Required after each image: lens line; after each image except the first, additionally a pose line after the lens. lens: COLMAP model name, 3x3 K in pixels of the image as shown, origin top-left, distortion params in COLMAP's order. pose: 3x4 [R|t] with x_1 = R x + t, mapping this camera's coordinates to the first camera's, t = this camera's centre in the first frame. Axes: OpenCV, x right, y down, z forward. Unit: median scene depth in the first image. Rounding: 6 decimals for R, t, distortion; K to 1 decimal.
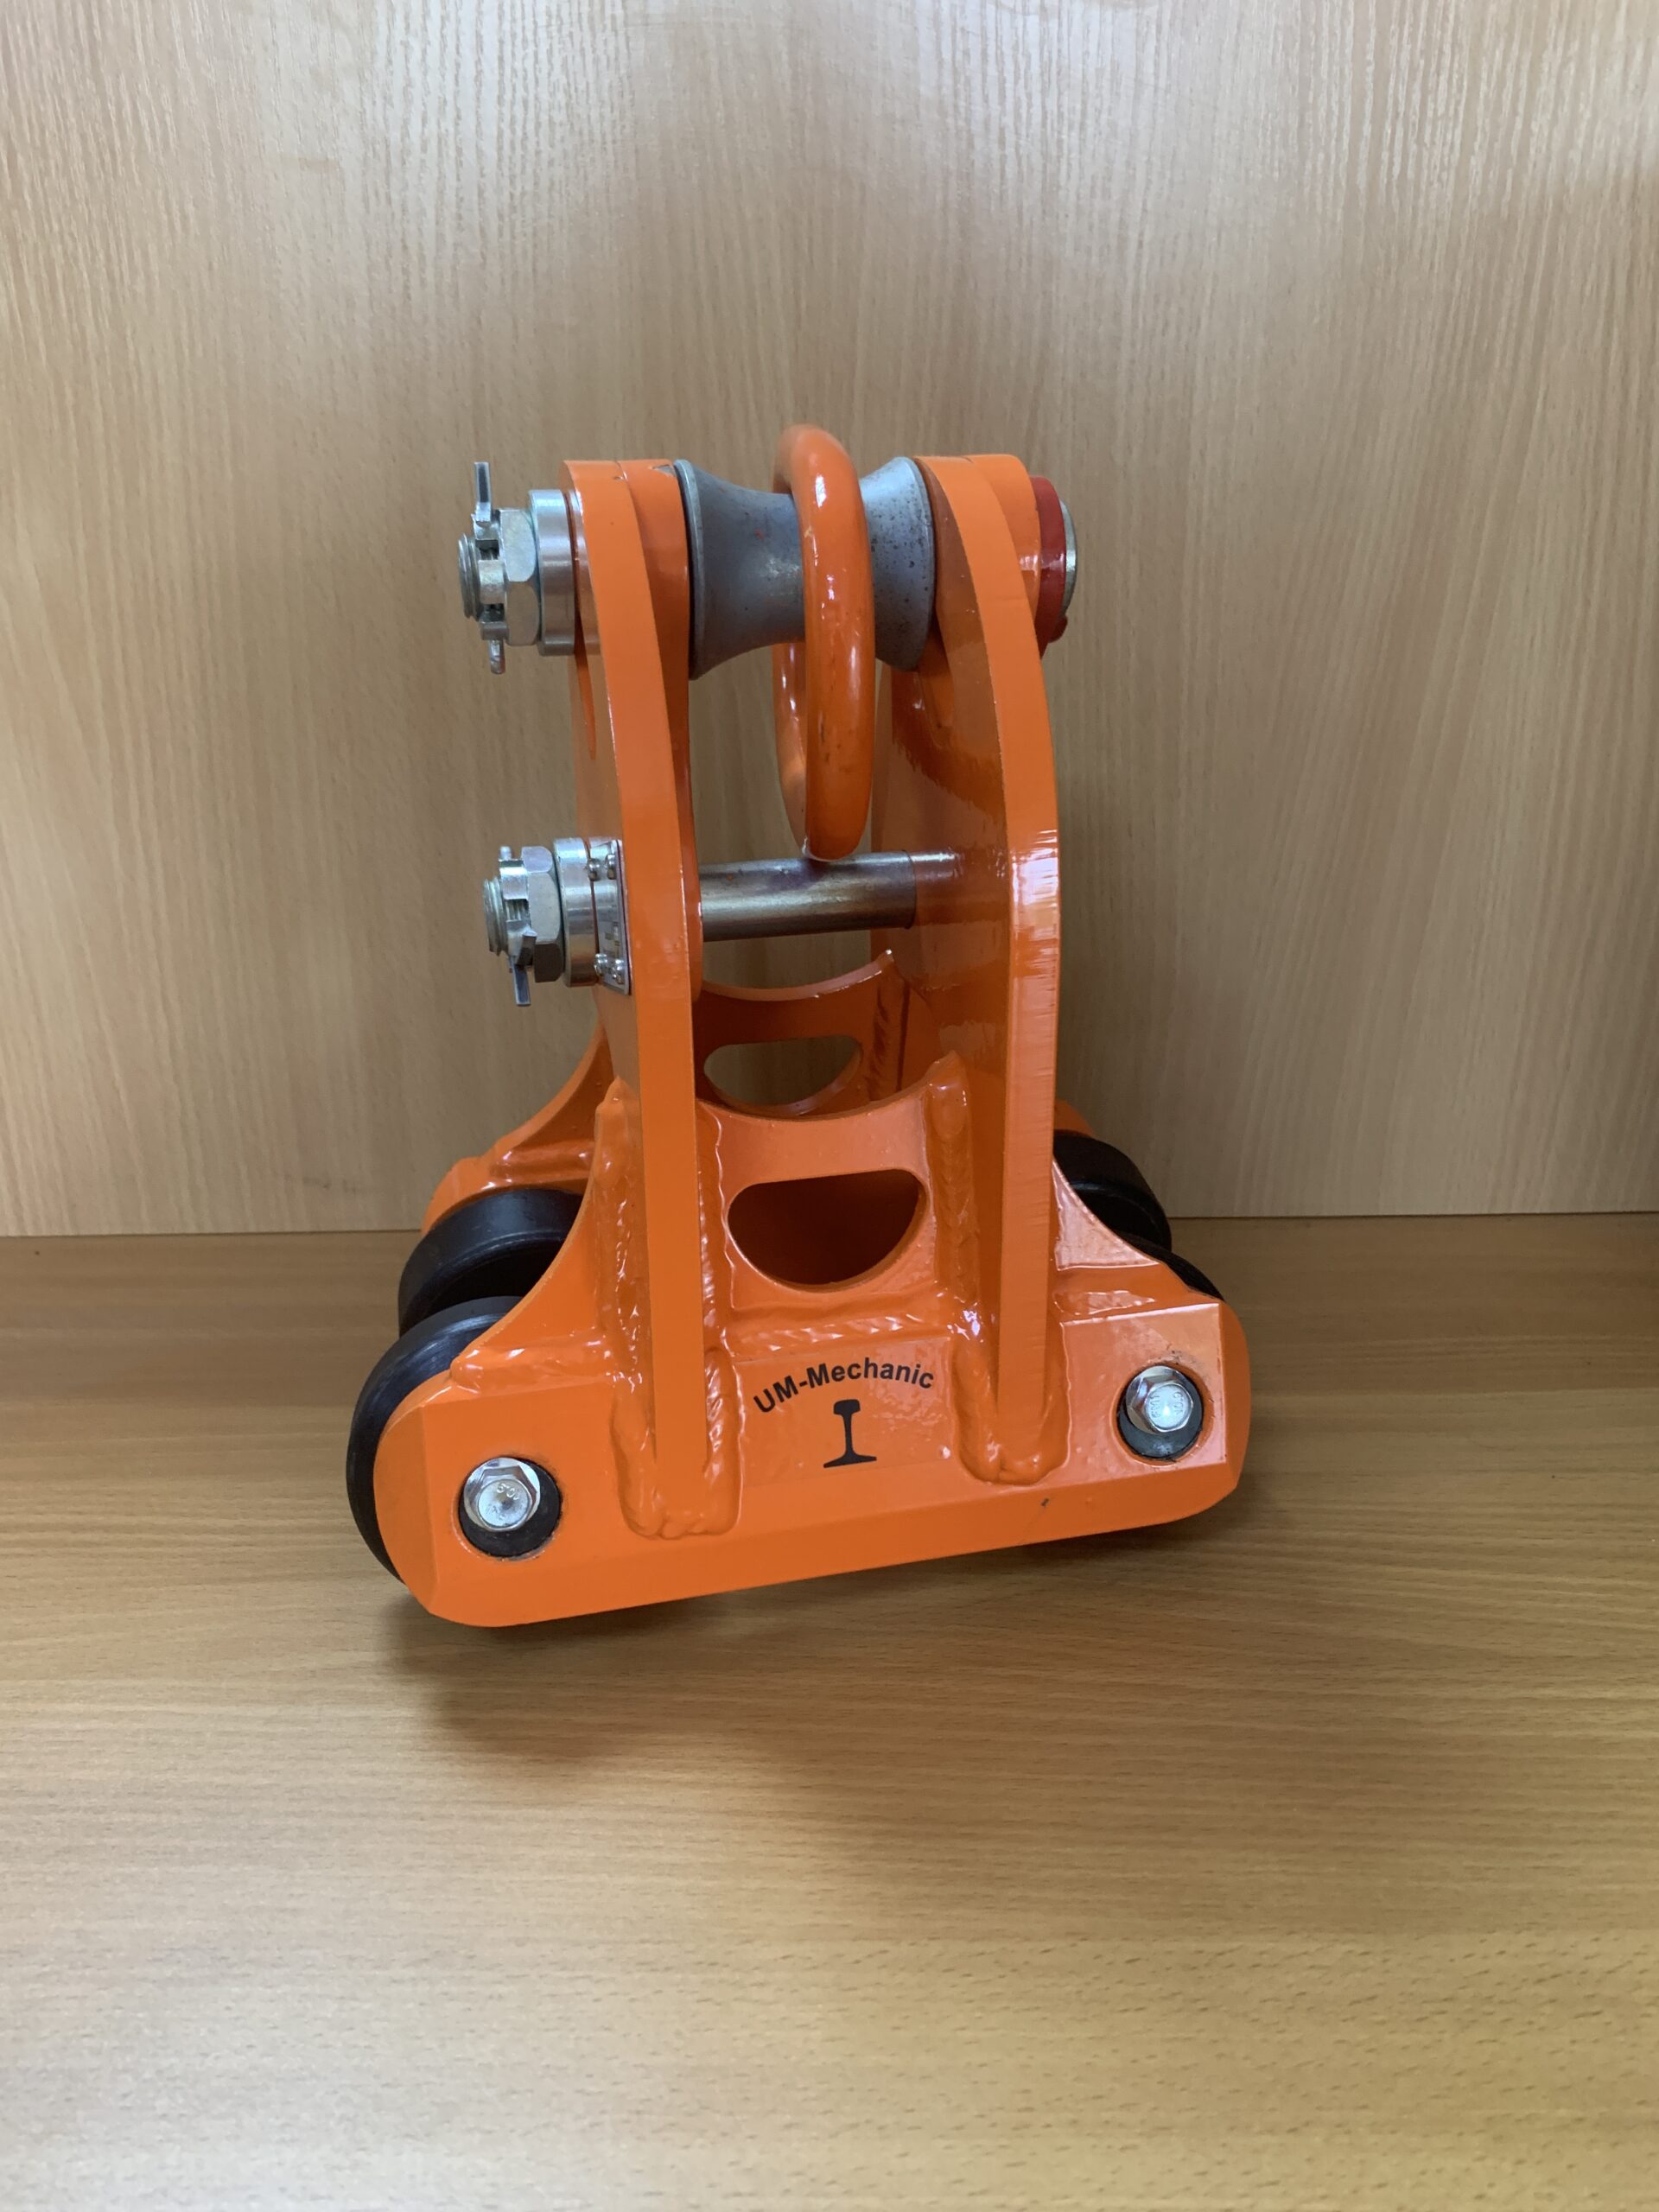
lens RADIAL K [[1709.4, 0, 831.1], [0, 1709.4, 1101.4], [0, 0, 1]] dist [0.004310, -0.004522]
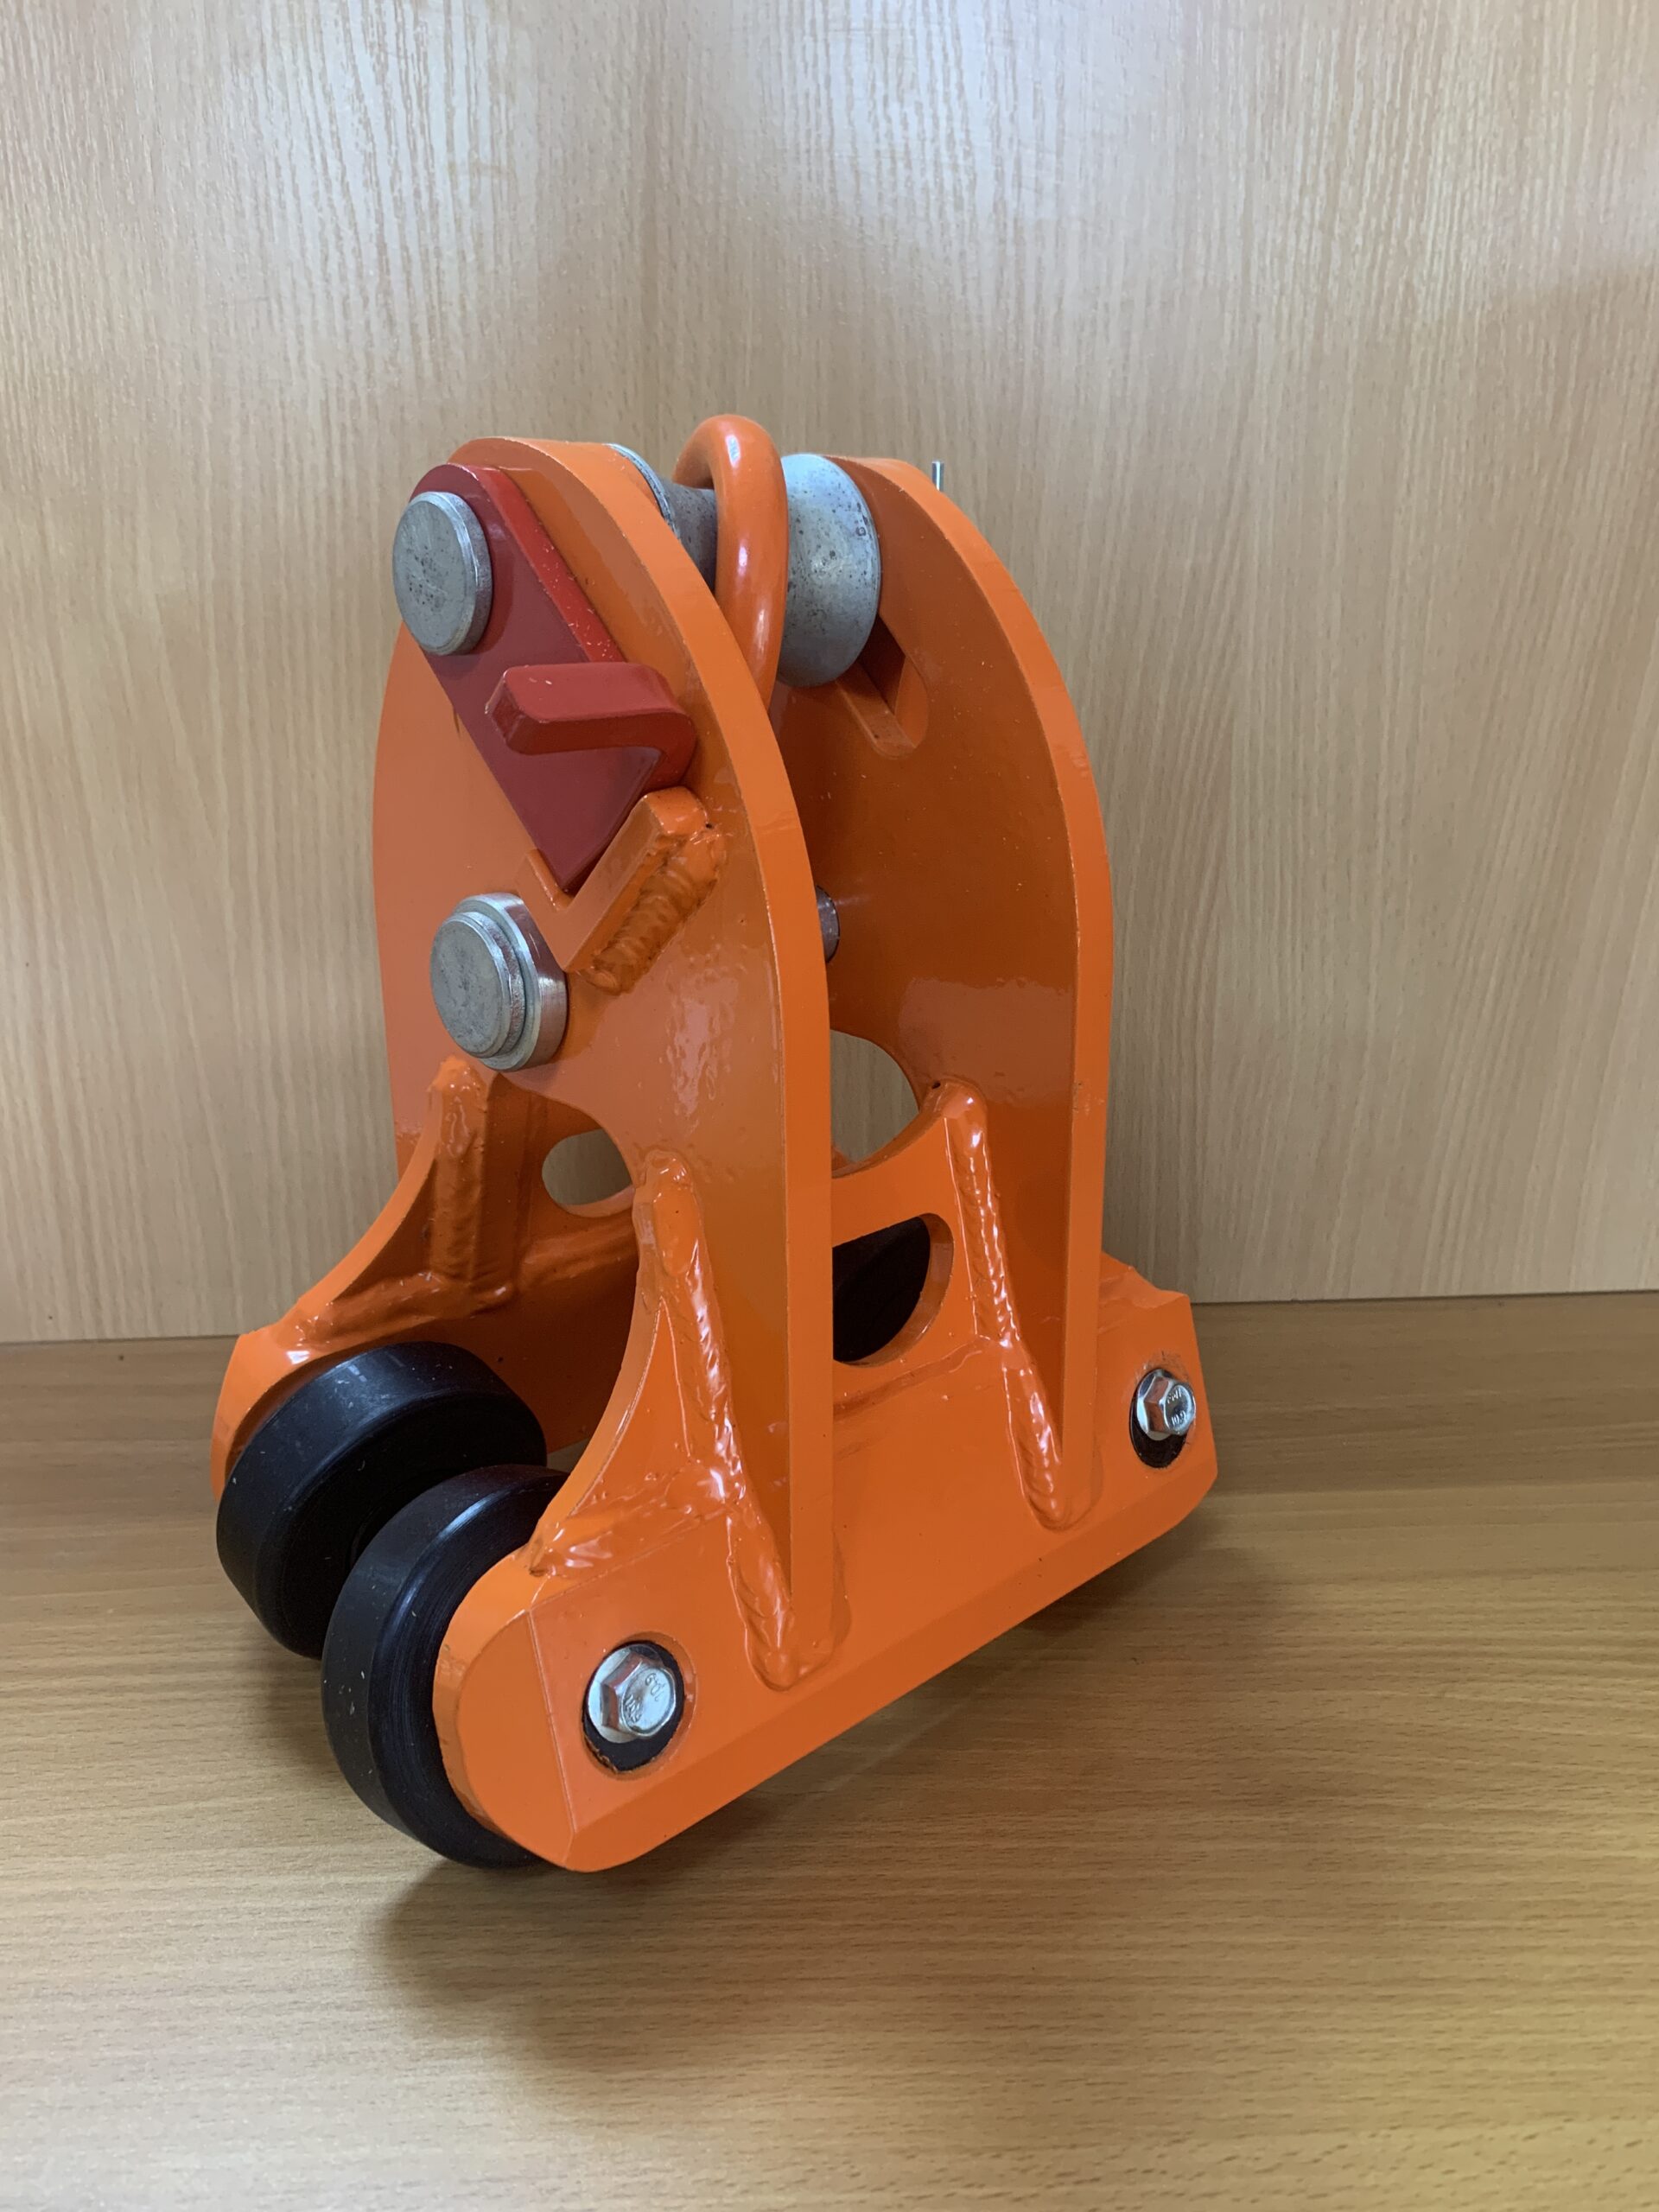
lens RADIAL K [[1709.4, 0, 824.0], [0, 1709.4, 1113.2], [0, 0, 1]] dist [0.004310, -0.004522]
pose [[0.998395, -0.010667, 0.055619, -0.174372], [0.014046, 0.998056, -0.060723, 0.023800], [-0.054863, 0.061406, 0.996604, 0.092967]]
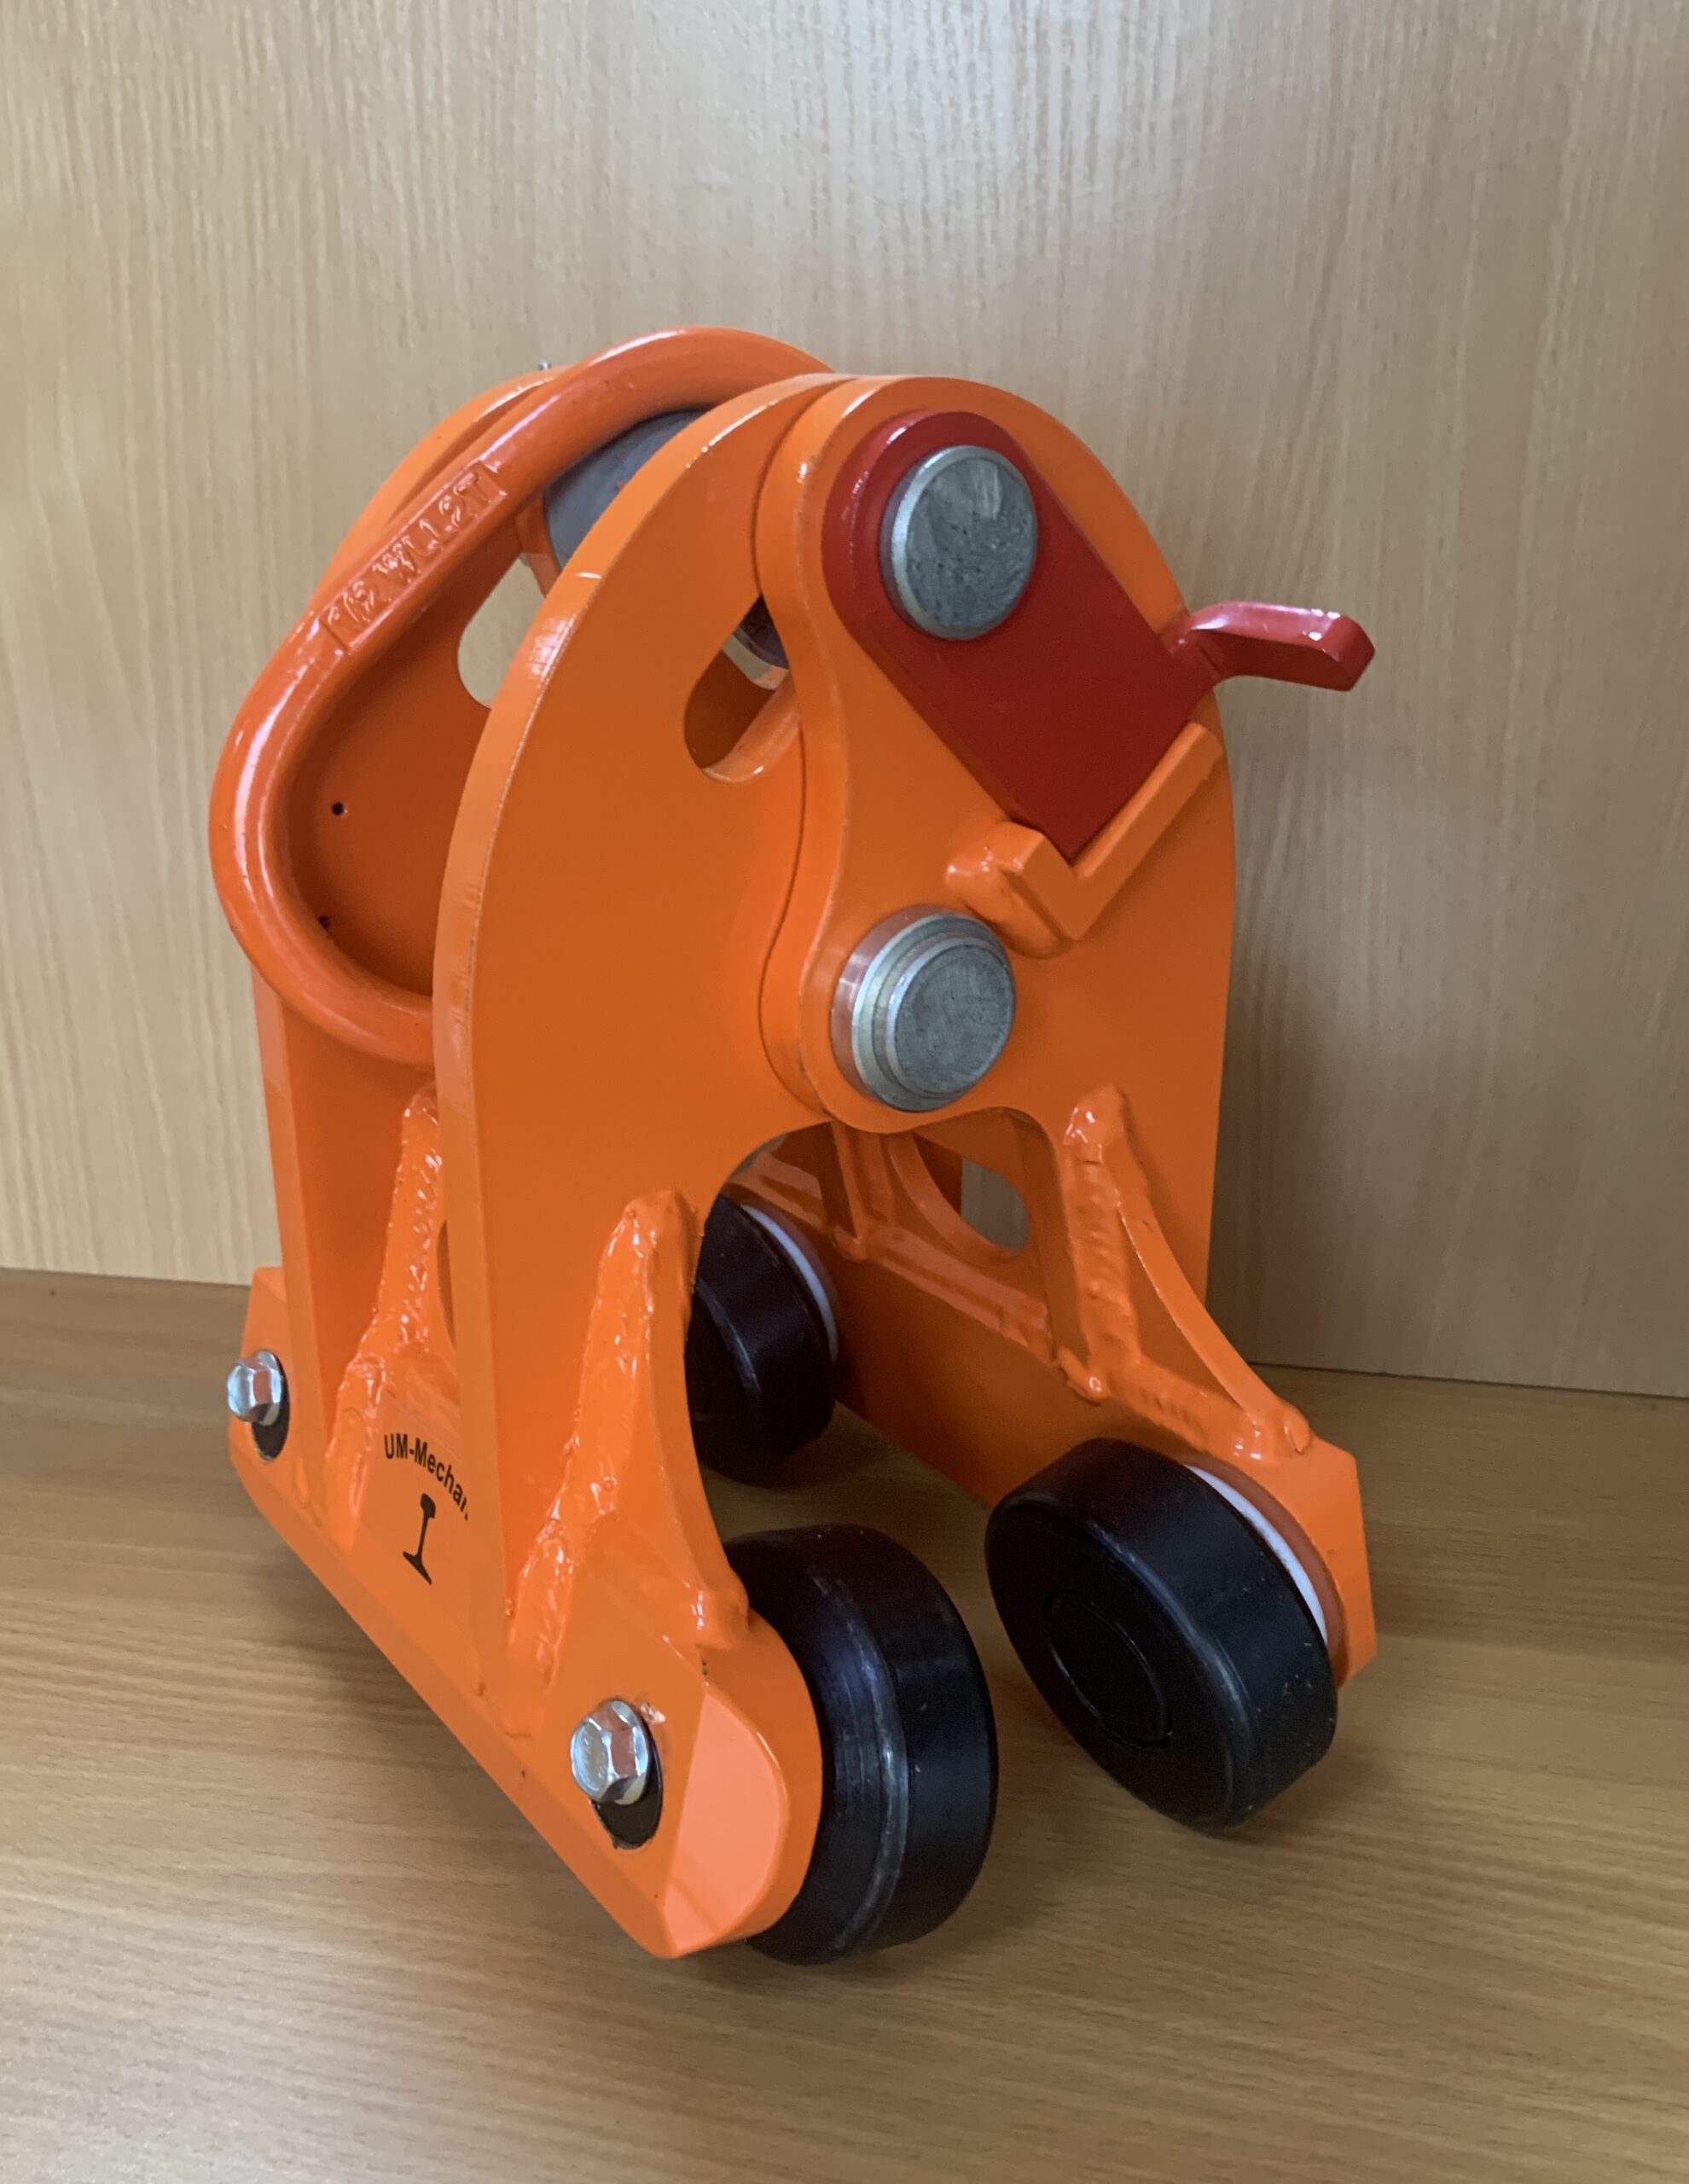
lens RADIAL K [[2102.1, 0, 811.0], [0, 2102.1, 1131.6], [0, 0, 1]] dist [-0.000580, 0.000000]
pose [[0.981501, 0.074840, -0.176225, 0.091875], [-0.073326, 0.997194, 0.015097, -0.040512], [0.176860, -0.001896, 0.984234, 0.062714]]
